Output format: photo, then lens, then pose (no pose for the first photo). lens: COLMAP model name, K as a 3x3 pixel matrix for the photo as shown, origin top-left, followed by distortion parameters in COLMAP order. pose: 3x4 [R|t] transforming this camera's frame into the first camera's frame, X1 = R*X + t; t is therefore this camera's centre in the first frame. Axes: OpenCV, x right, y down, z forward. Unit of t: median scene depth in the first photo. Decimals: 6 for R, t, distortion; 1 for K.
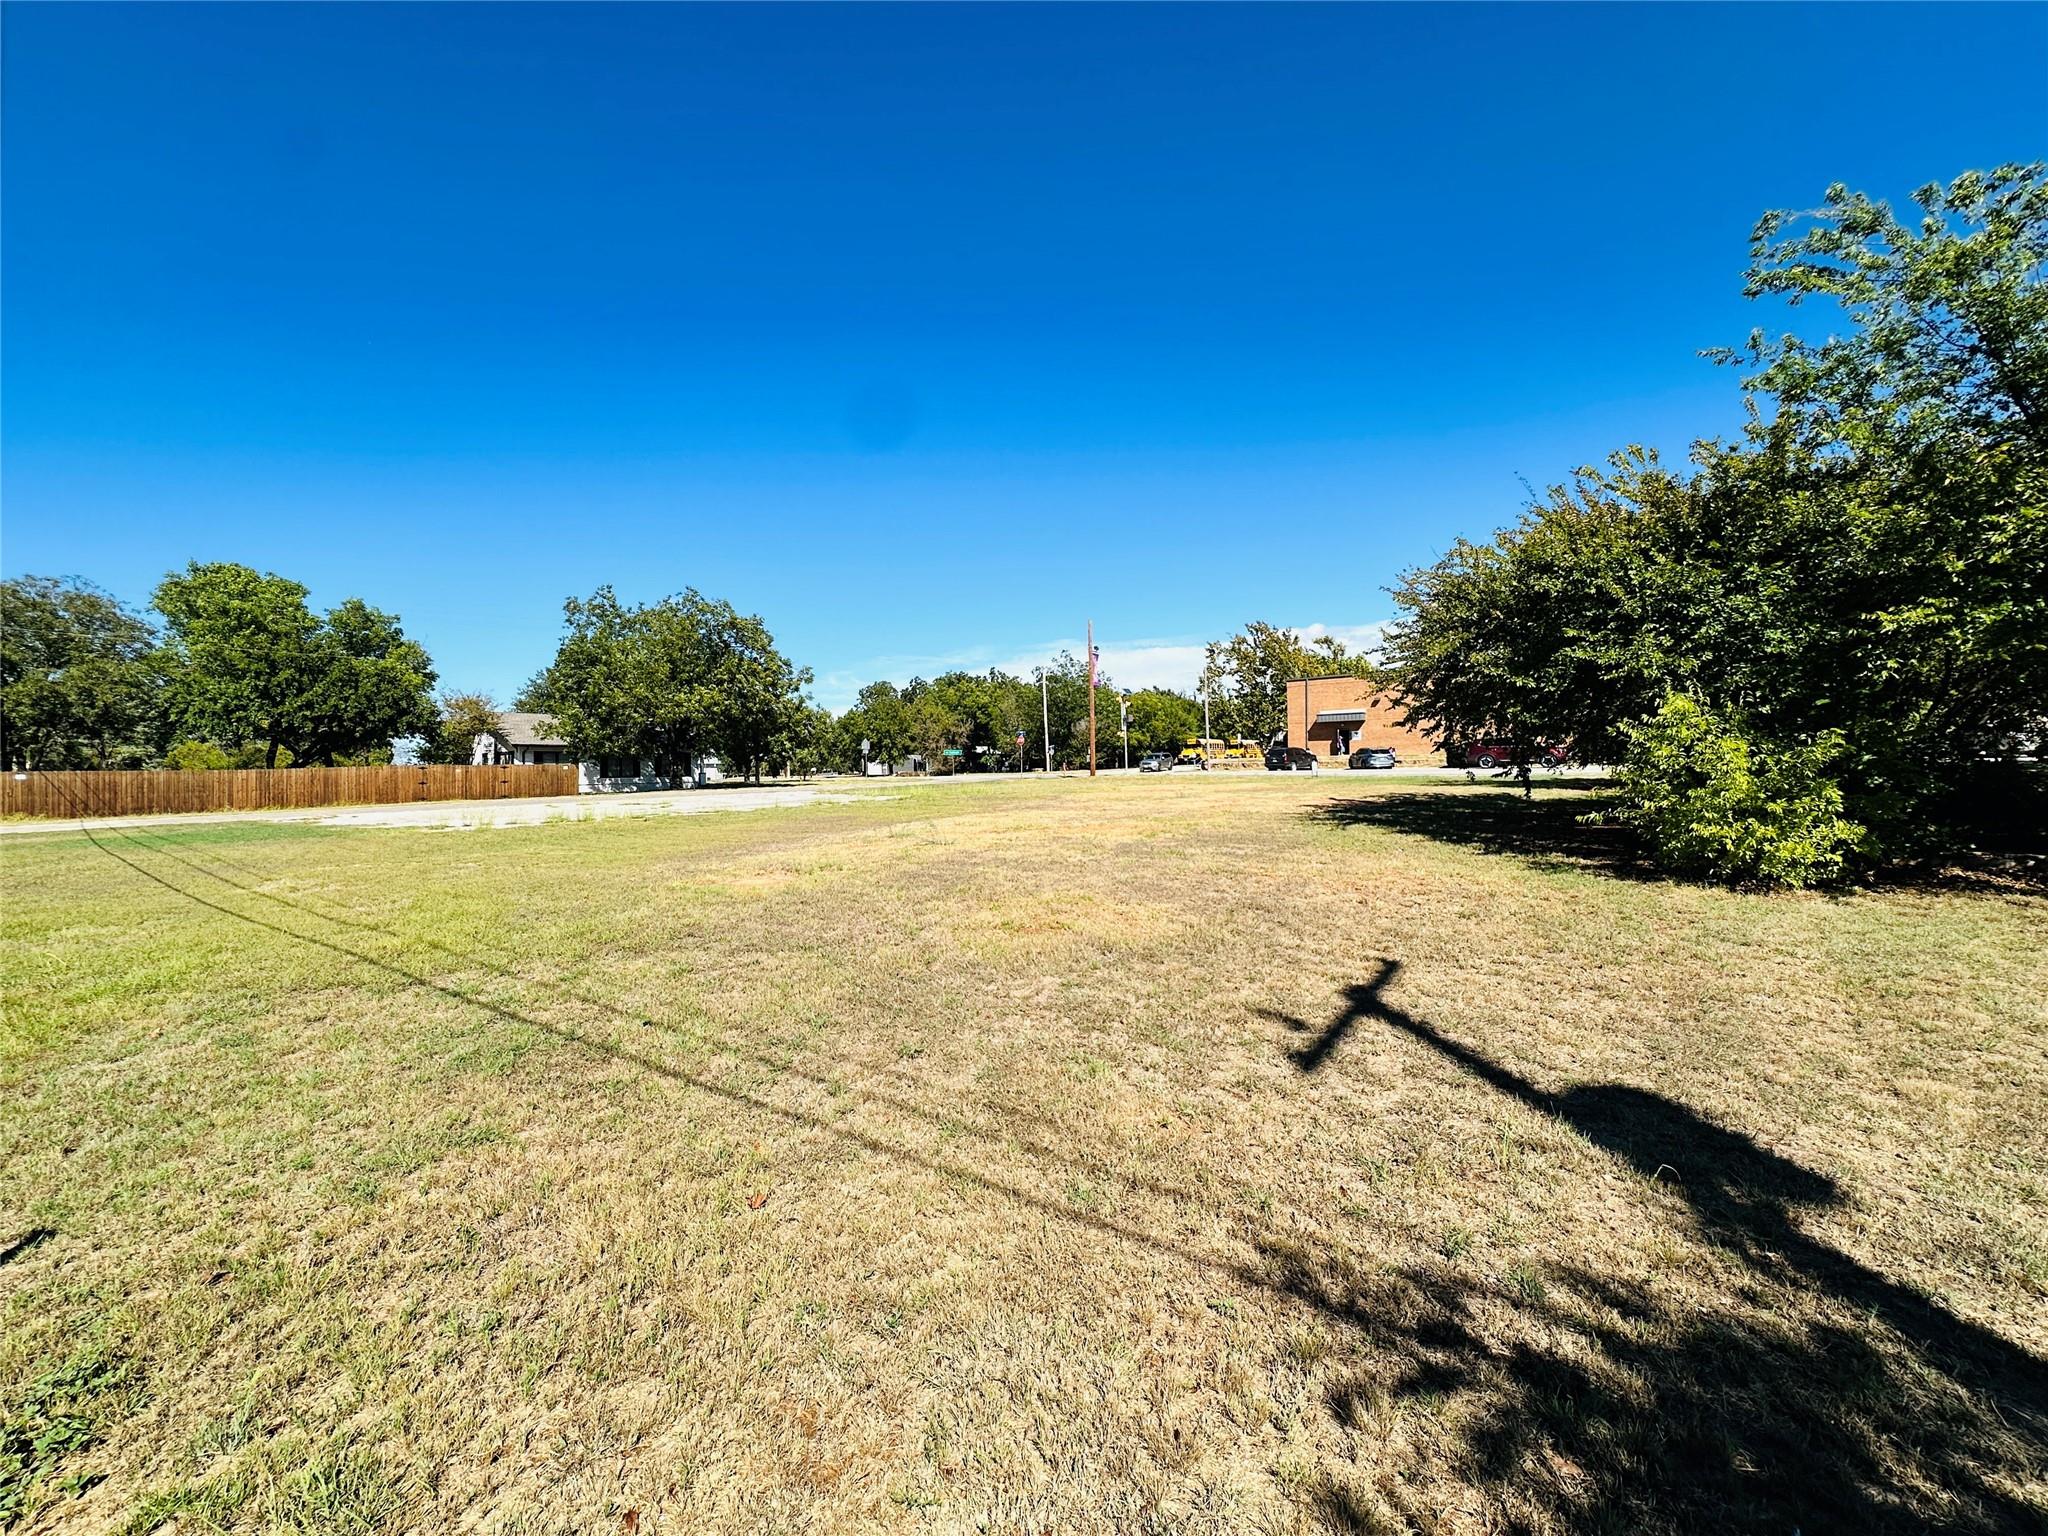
lens RADIAL K [[816.9, 0, 1030.1], [0, 816.9, 772.6], [0, 0, 1]] dist [0.000039, 0.000276]
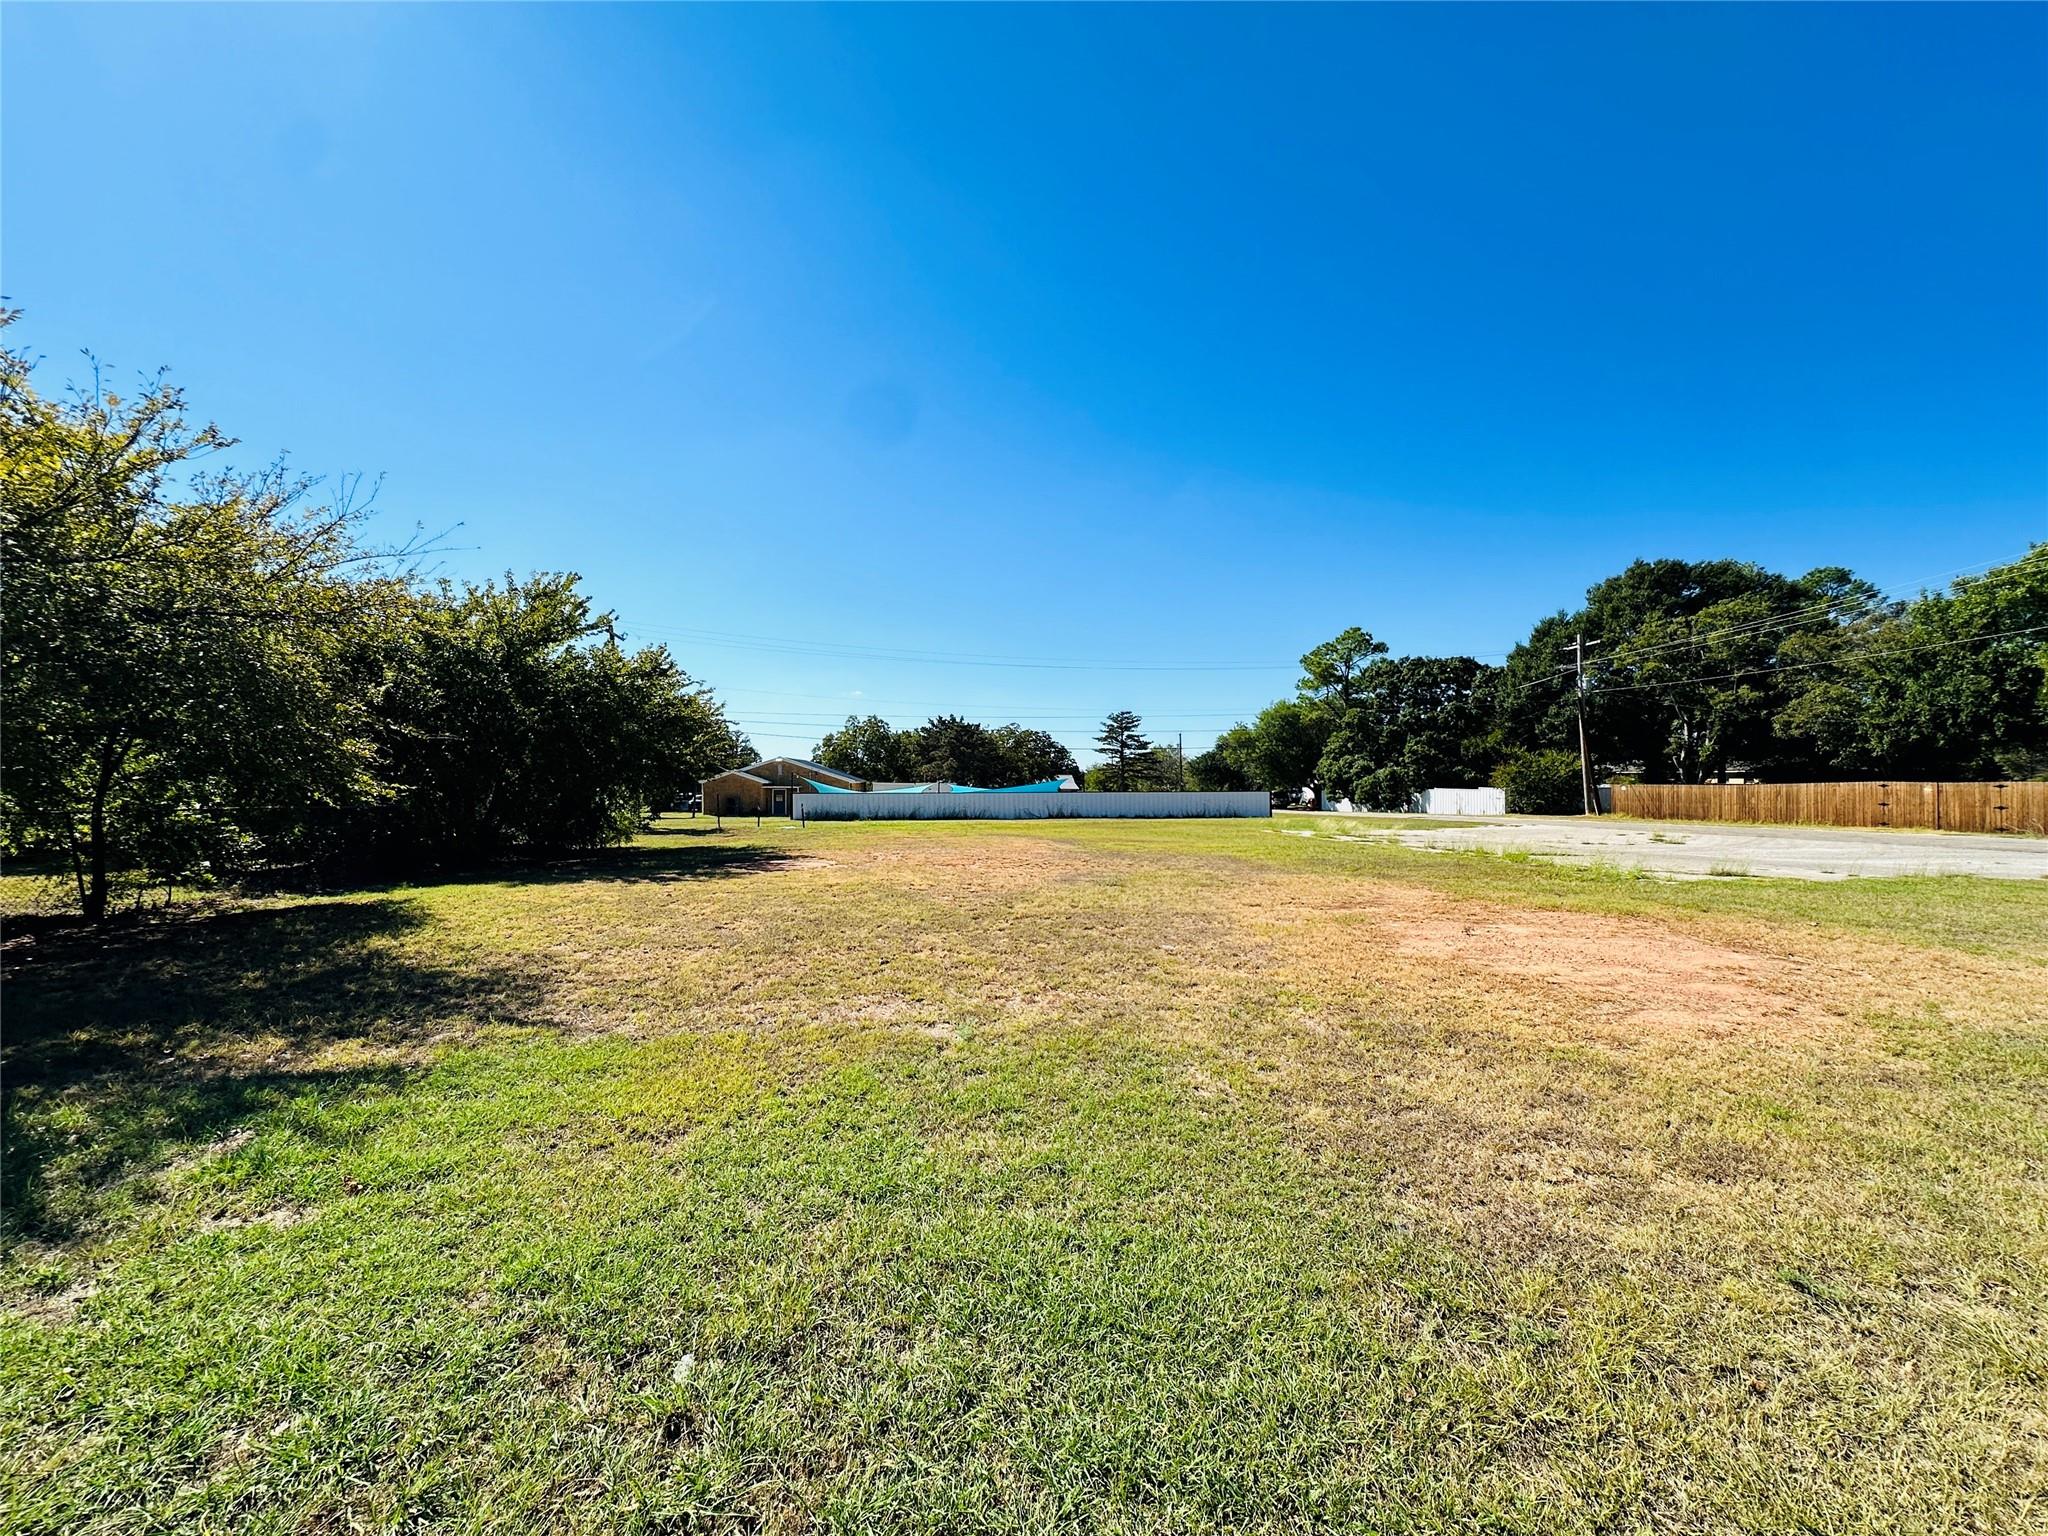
lens RADIAL K [[816.9, 0, 1028.0], [0, 816.9, 776.4], [0, 0, 1]] dist [0.000039, 0.000276]
pose [[-0.702946, 0.011937, -0.711143, 0.335994], [0.009482, 0.999928, 0.007412, -0.023846], [0.711180, -0.001533, -0.703009, 0.833253]]
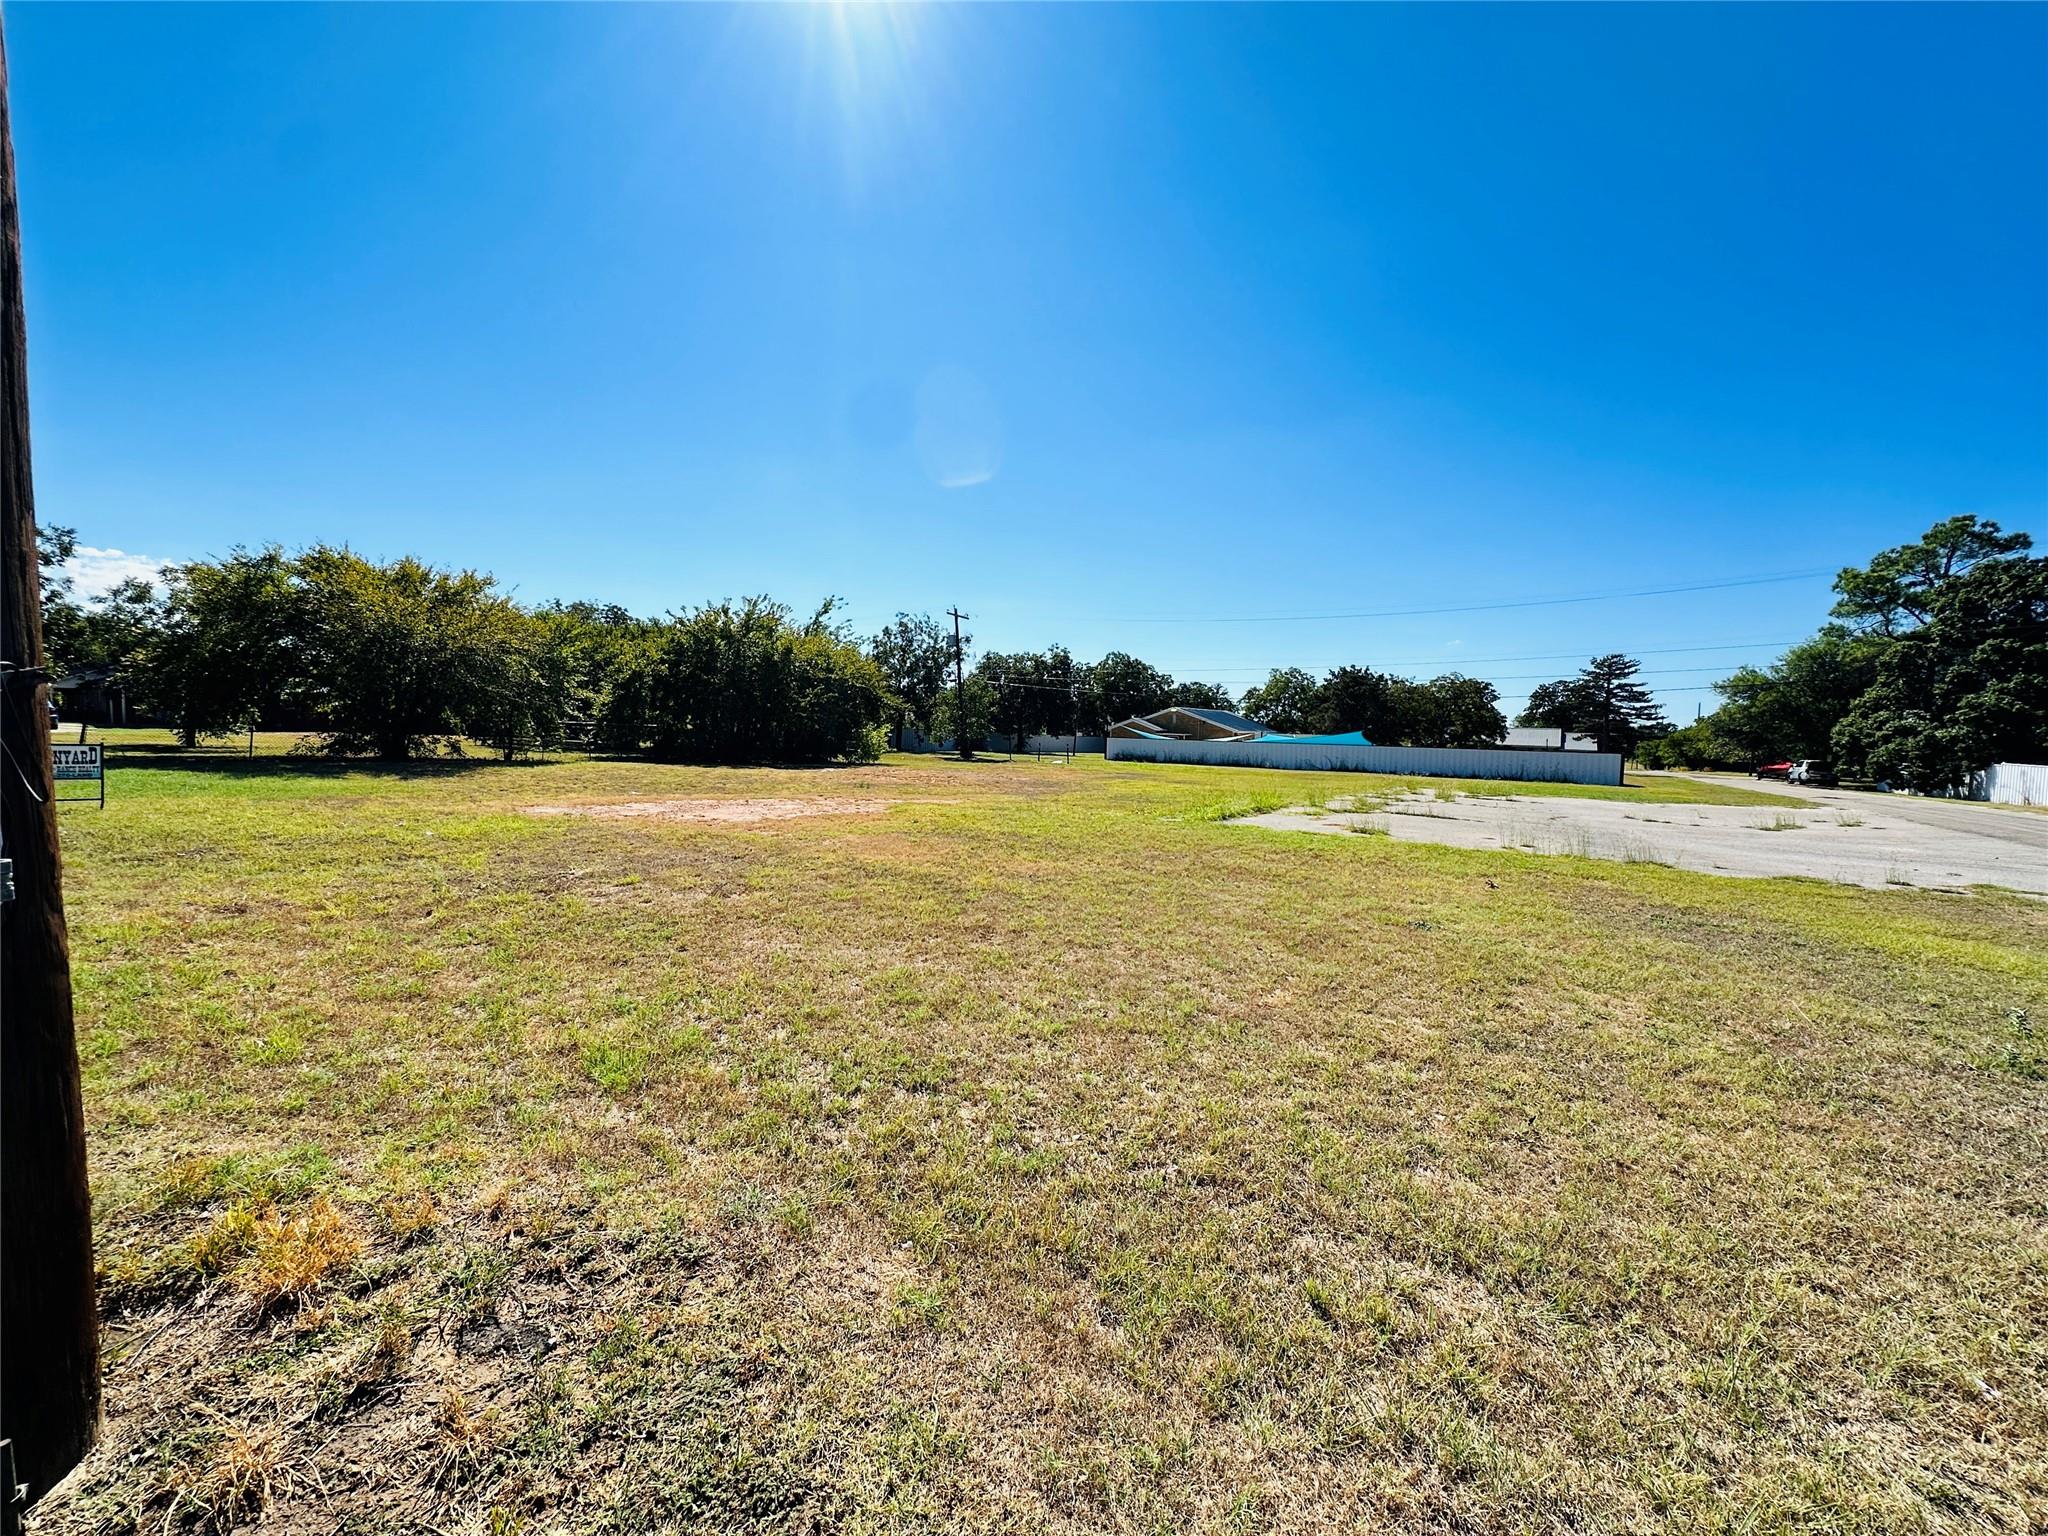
lens RADIAL K [[816.9, 0, 1025.6], [0, 816.9, 764.2], [0, 0, 1]] dist [0.000039, 0.000276]
pose [[-0.997015, -0.009158, -0.076664, 0.016276], [-0.013120, 0.998596, 0.051330, -0.017372], [0.076086, 0.052182, -0.995735, 1.125324]]
